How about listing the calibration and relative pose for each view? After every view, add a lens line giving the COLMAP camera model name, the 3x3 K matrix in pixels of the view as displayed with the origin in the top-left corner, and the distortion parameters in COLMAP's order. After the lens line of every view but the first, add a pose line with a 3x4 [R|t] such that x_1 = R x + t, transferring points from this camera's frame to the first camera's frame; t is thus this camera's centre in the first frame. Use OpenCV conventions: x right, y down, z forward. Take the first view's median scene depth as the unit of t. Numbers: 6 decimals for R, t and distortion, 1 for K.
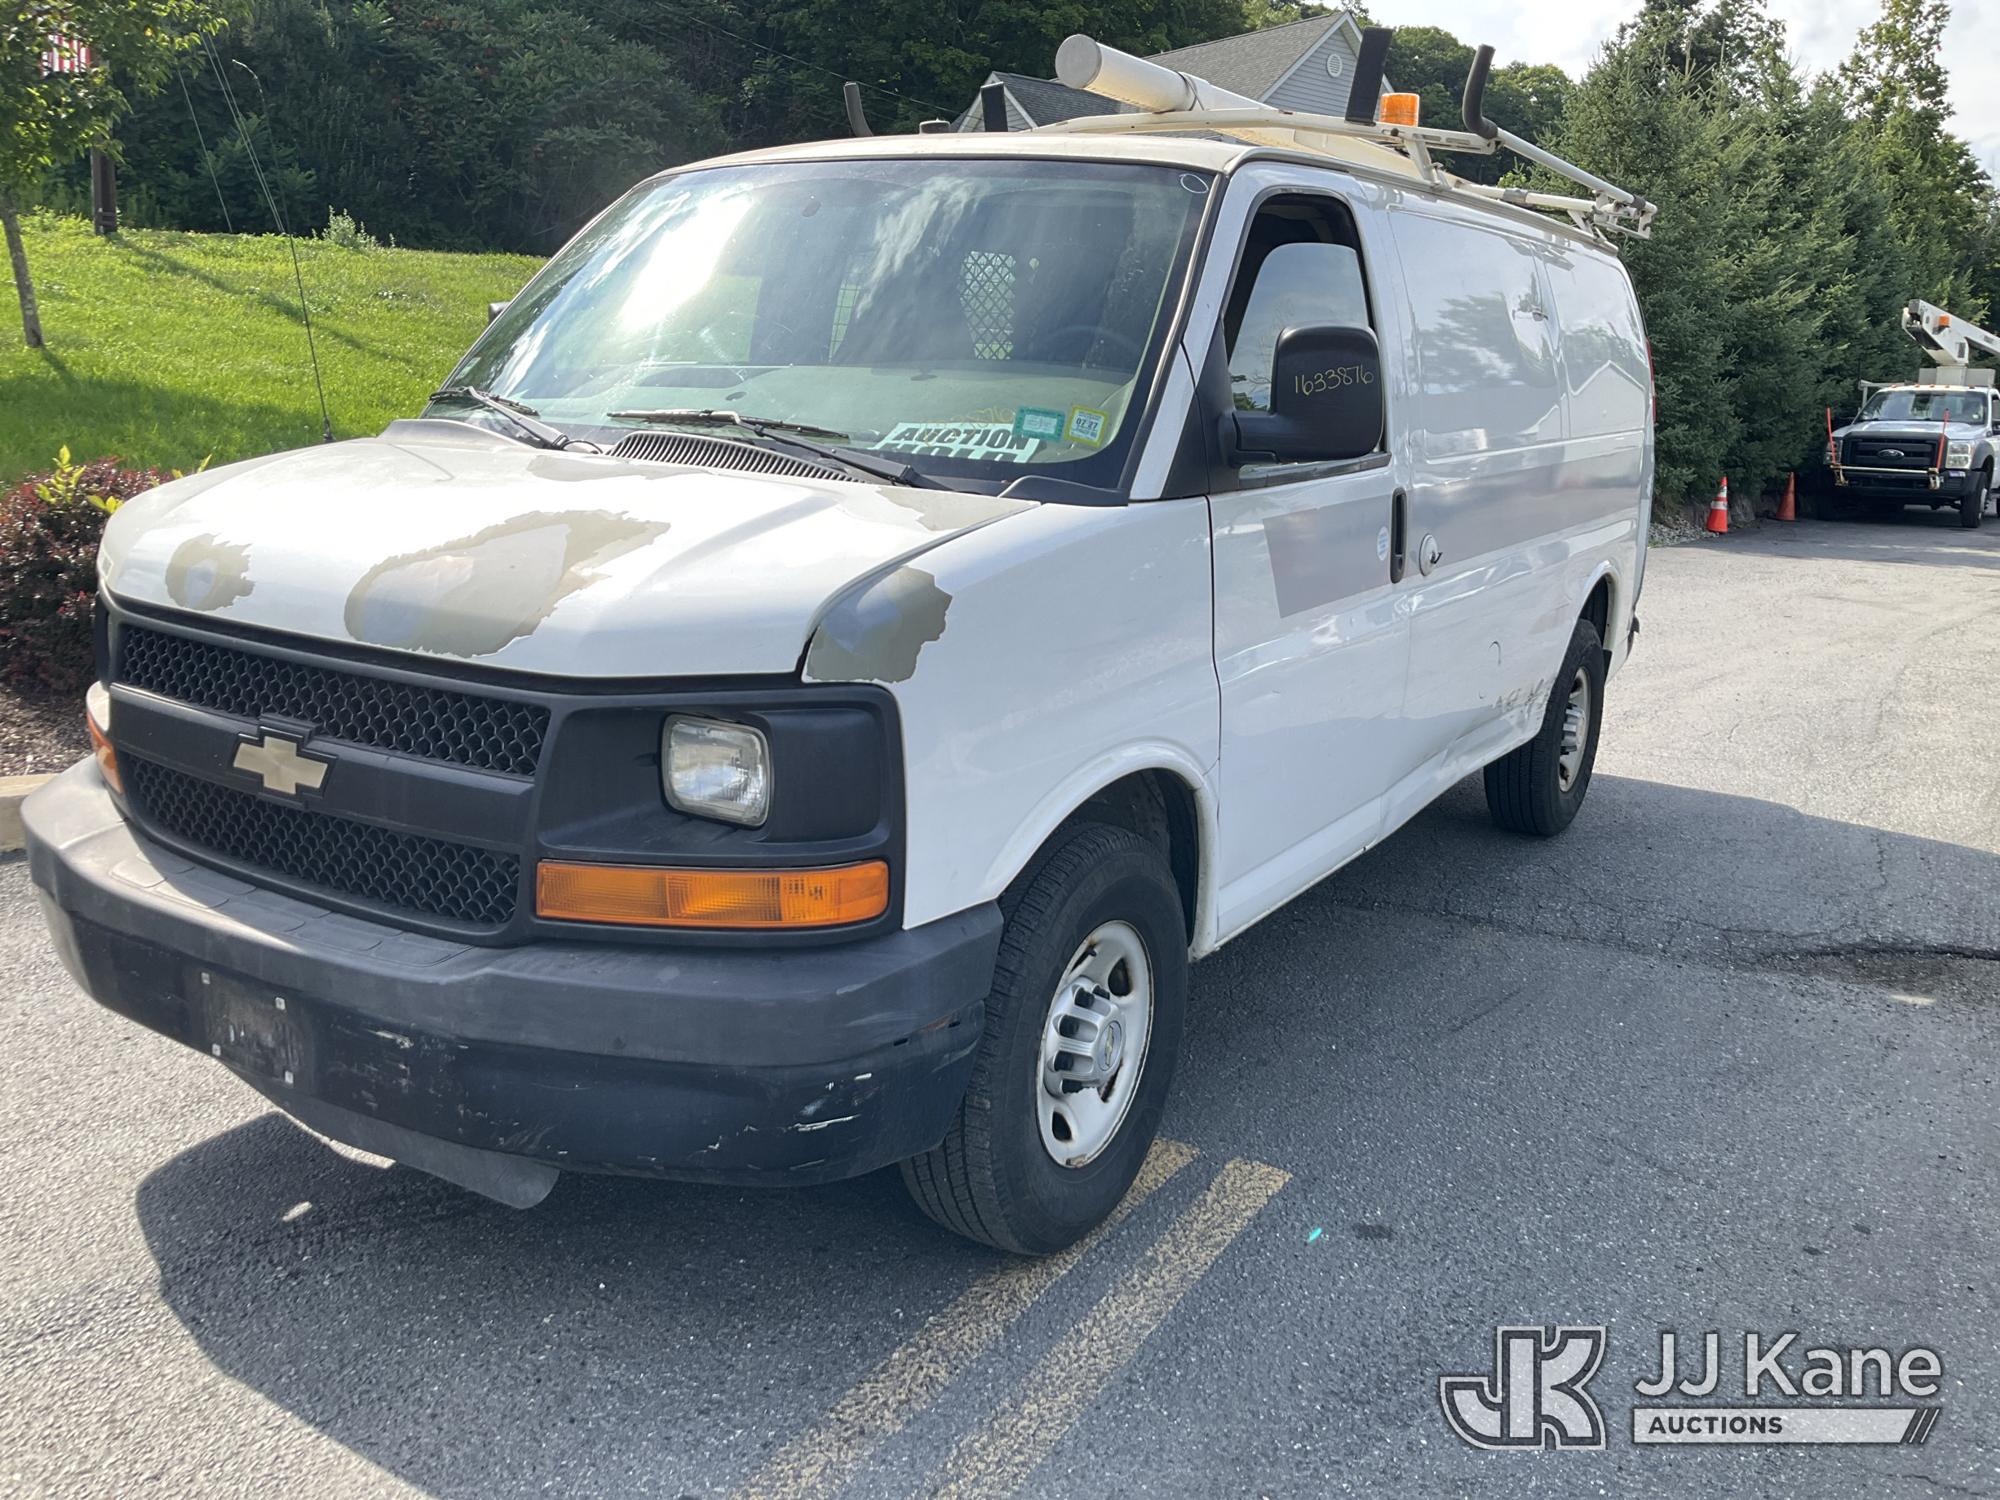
lens RADIAL K [[1719.6, 0, 995.1], [0, 1719.6, 760.1], [0, 0, 1]] dist [0.089544, -0.019490]
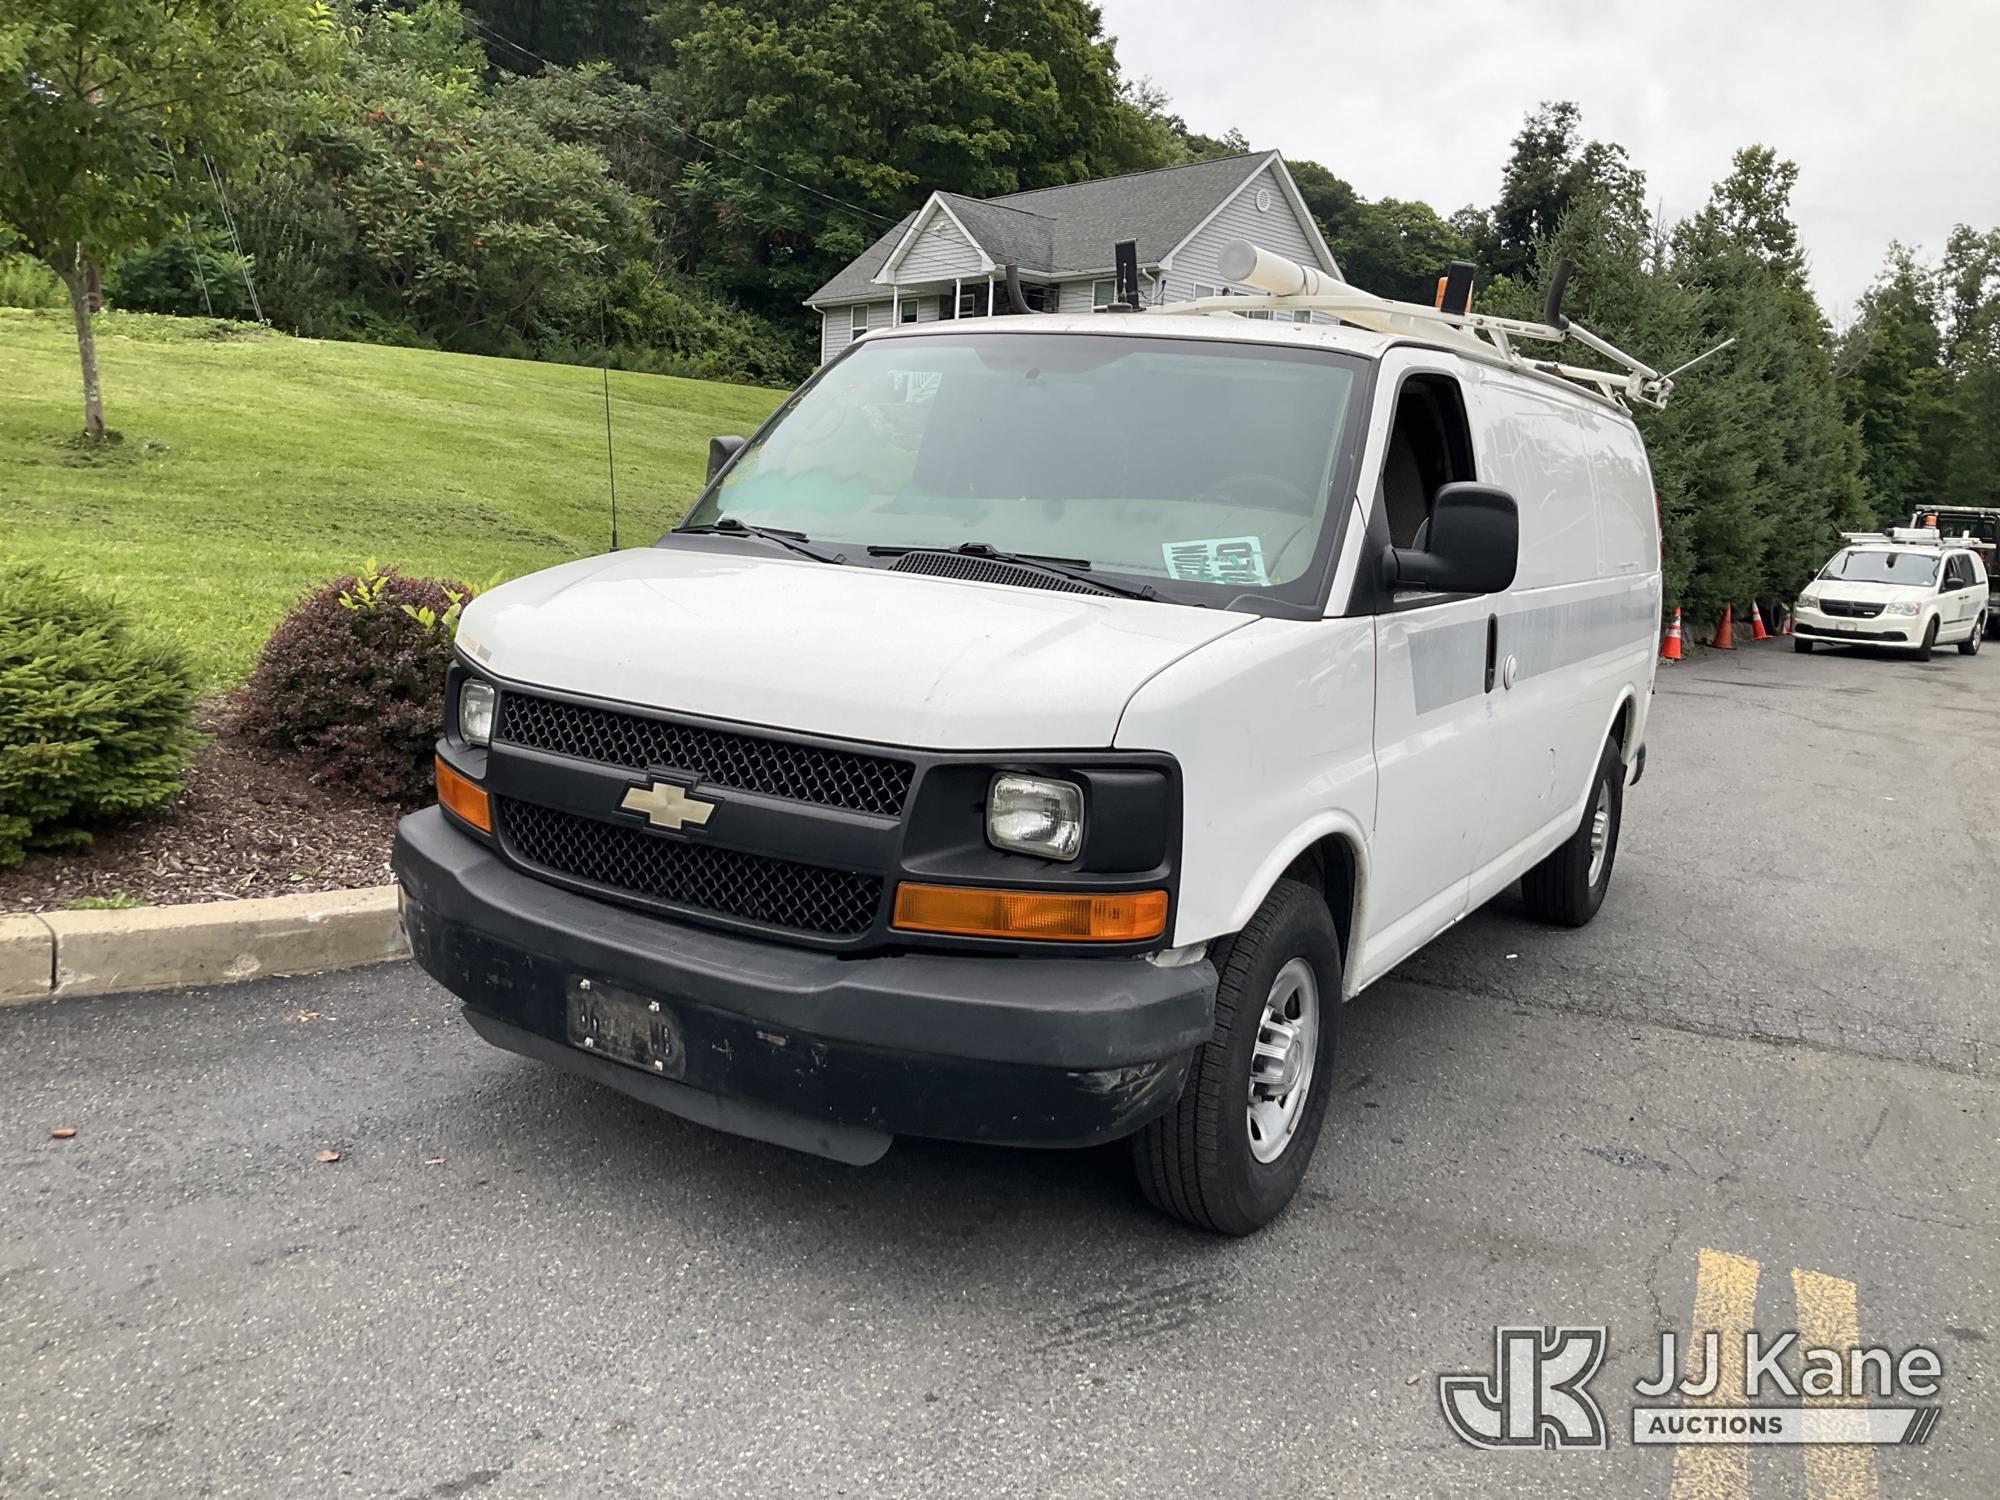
lens RADIAL K [[1719.6, 0, 1005.8], [0, 1719.6, 760.8], [0, 0, 1]] dist [0.089544, -0.019490]
pose [[0.998331, 0.030624, 0.048972, -0.211701], [-0.027498, 0.997616, -0.063297, 0.039167], [-0.050794, 0.061845, 0.996792, -0.228005]]
